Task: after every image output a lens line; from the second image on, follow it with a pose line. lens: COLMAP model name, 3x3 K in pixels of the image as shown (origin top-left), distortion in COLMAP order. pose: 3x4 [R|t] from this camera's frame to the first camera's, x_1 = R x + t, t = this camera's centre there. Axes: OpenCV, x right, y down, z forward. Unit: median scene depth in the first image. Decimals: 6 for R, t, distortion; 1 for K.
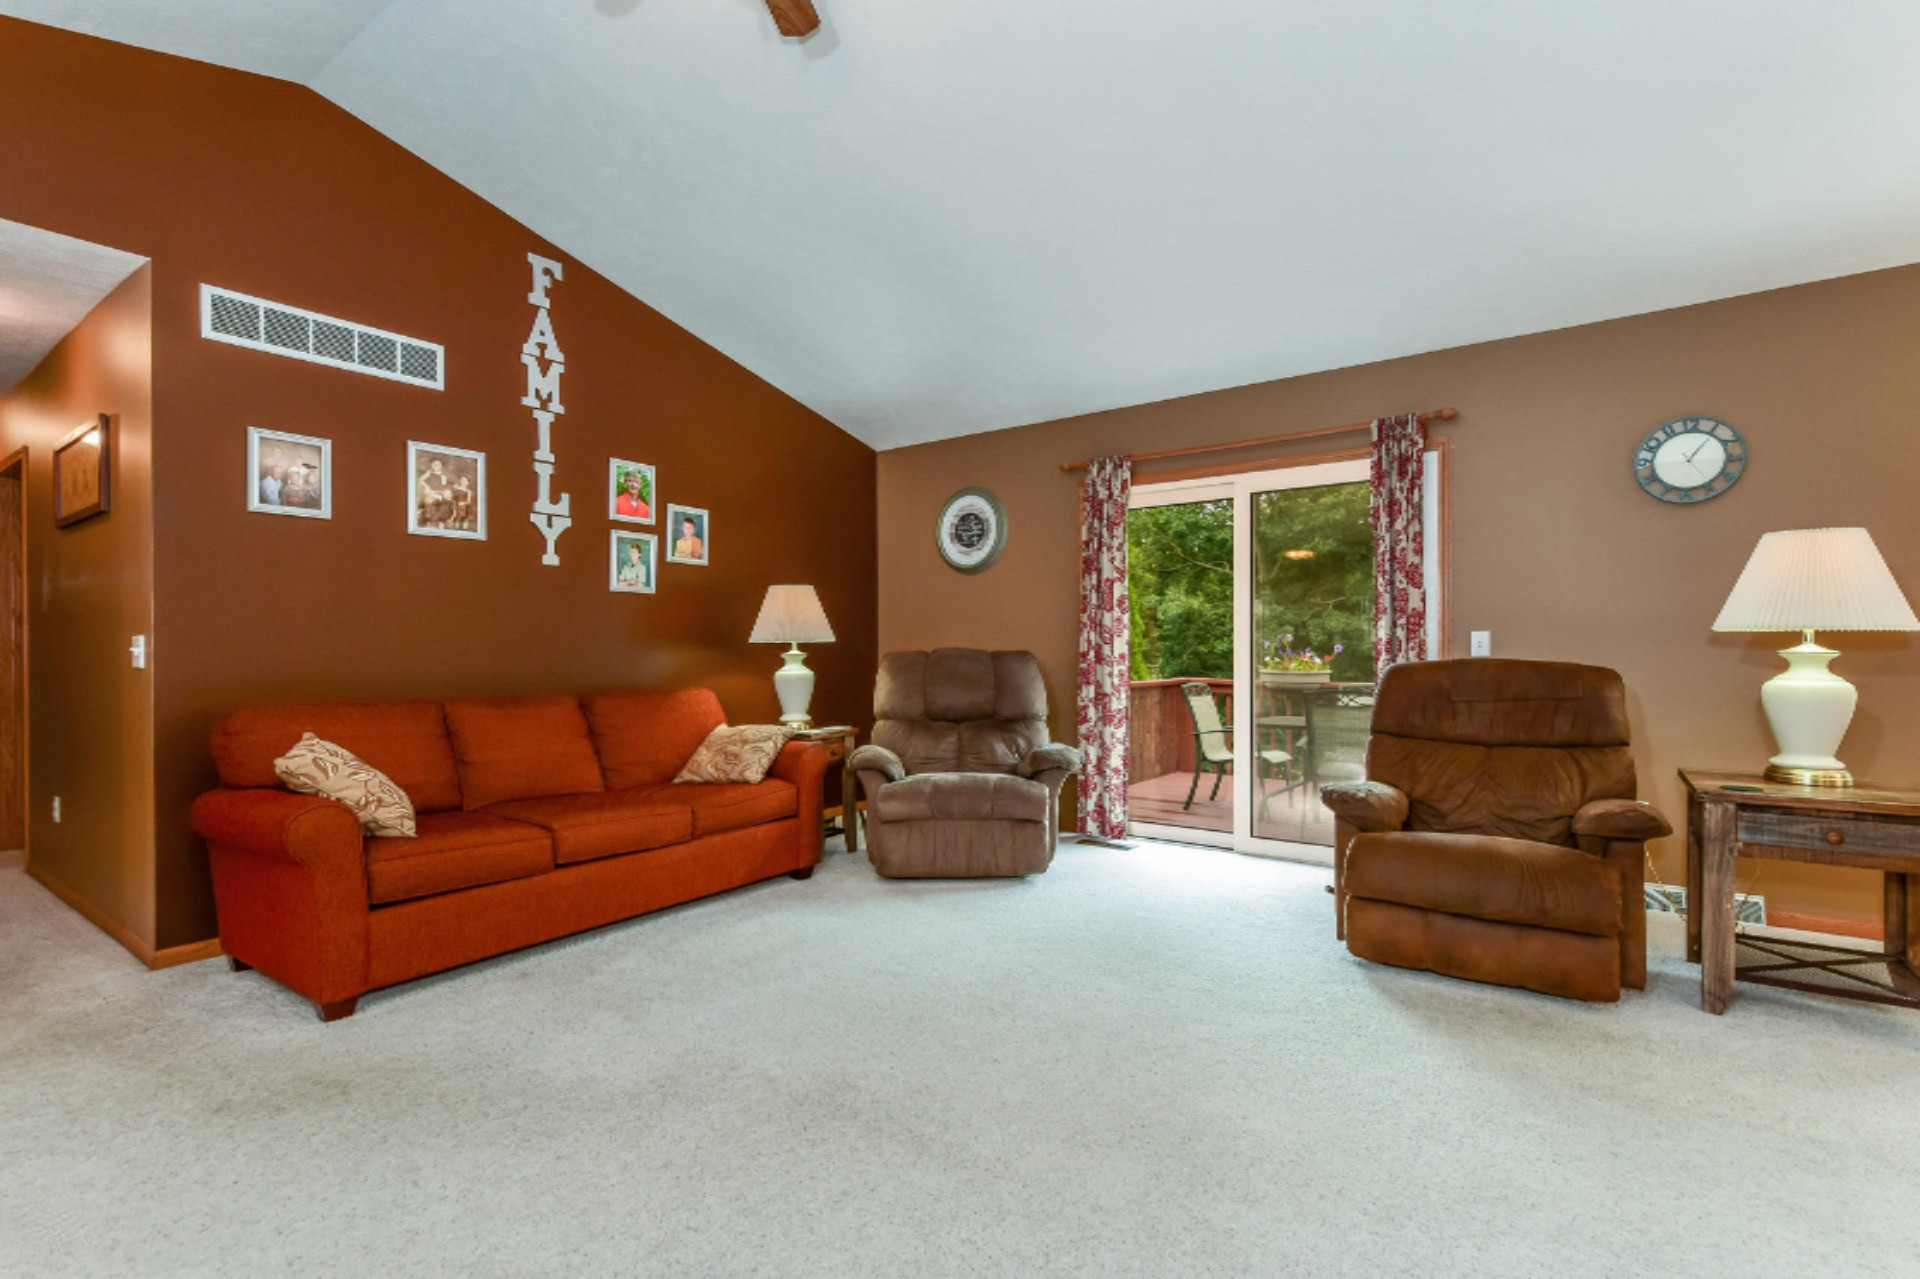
lens RADIAL K [[886.3, 0, 963.6], [0, 886.3, 647.8], [0, 0, 1]] dist [0.015926, -0.001968]
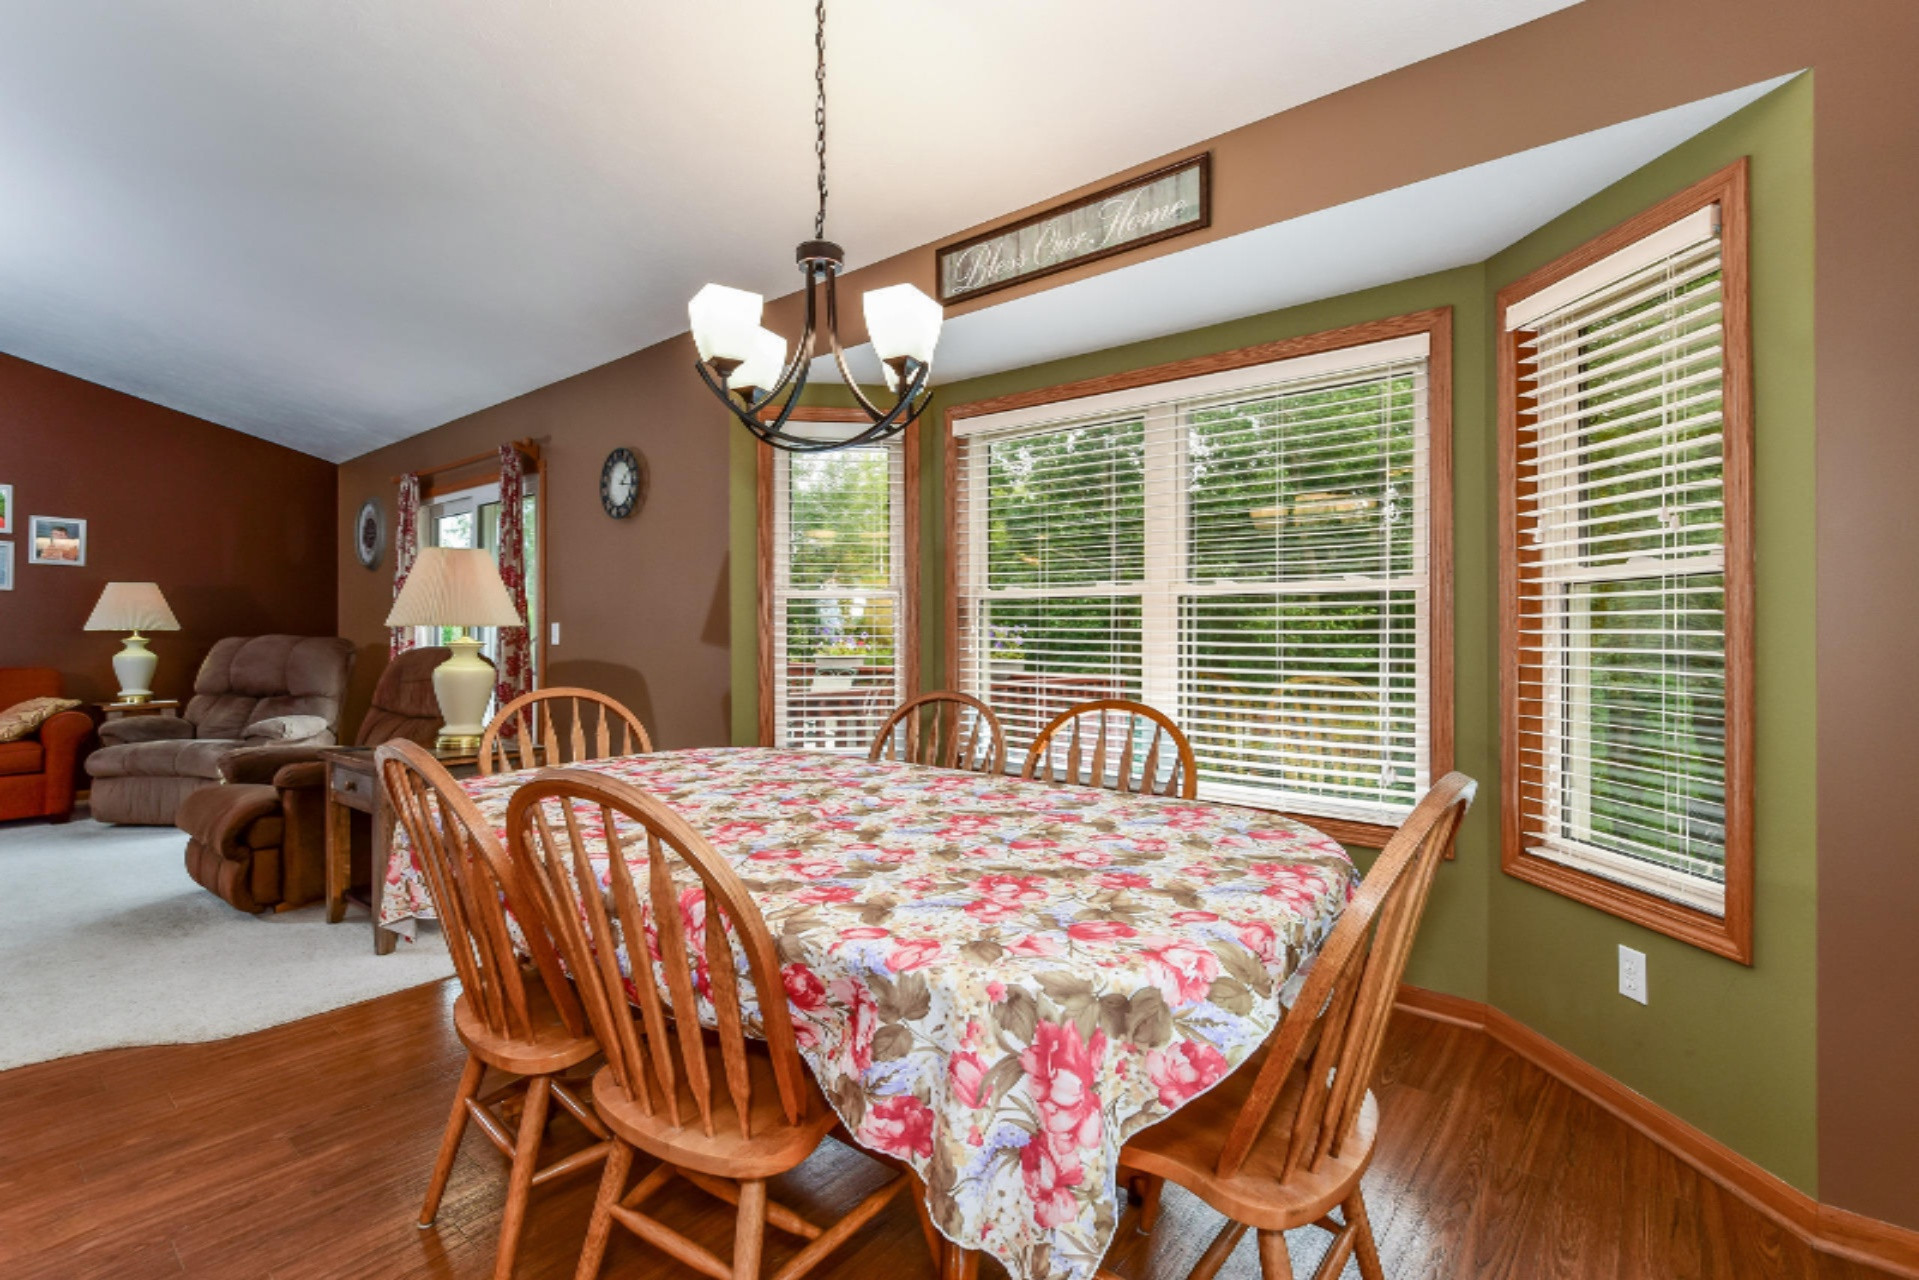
lens RADIAL K [[851.5, 0, 964.4], [0, 851.5, 637.3], [0, 0, 1]] dist [-0.001949, 0.000495]
pose [[0.997615, -0.001233, -0.069010, 1.149350], [0.001897, 0.999953, 0.009558, -0.006093], [0.068995, -0.009666, 0.997570, -0.075153]]
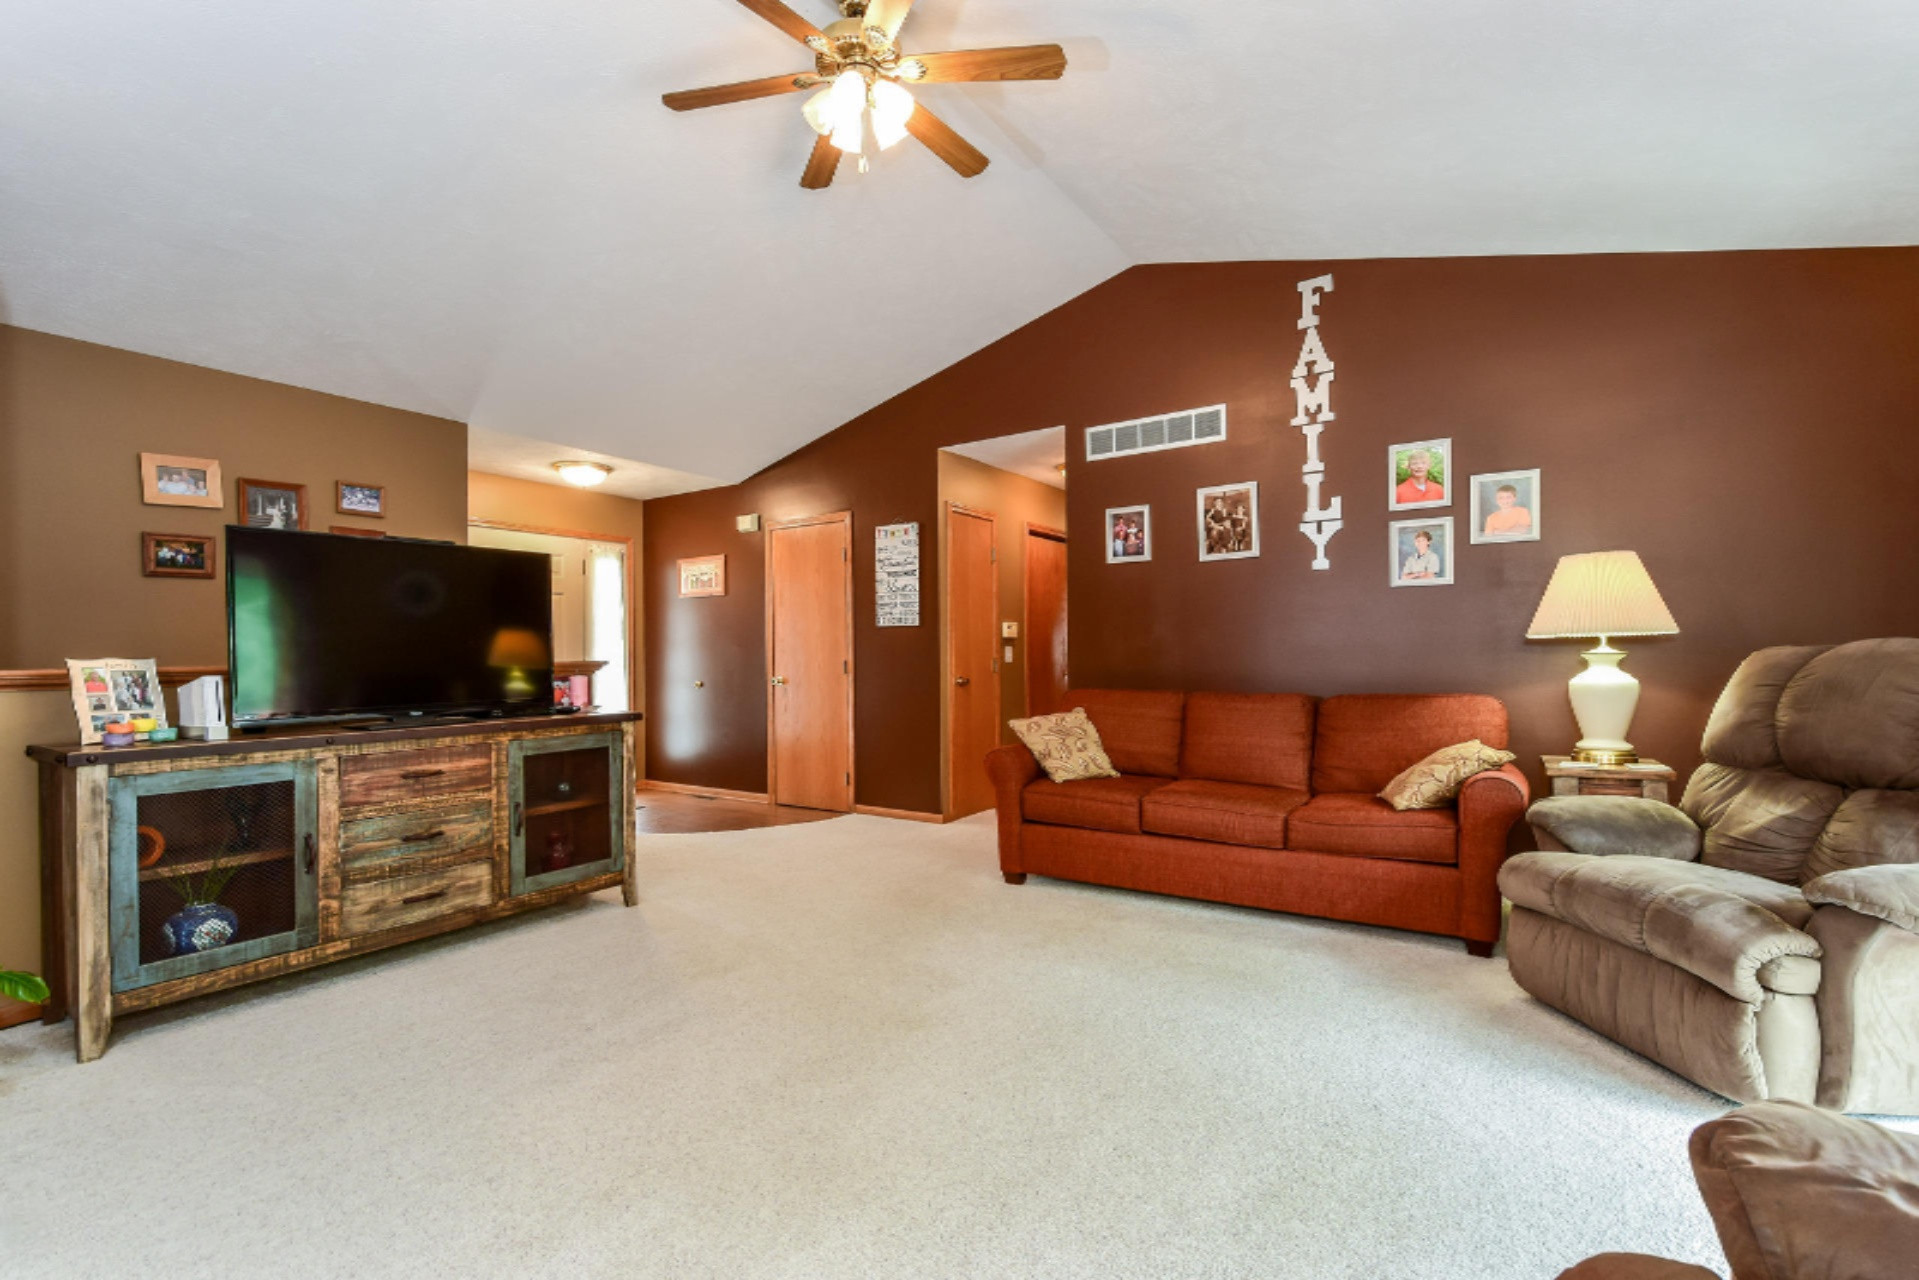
lens RADIAL K [[851.5, 0, 959.8], [0, 851.5, 655.1], [0, 0, 1]] dist [-0.001949, 0.000495]
pose [[0.028208, 0.003810, -0.999595, 0.528047], [0.019327, 0.999804, 0.004356, -0.004639], [0.999415, -0.019442, 0.028129, 0.547510]]
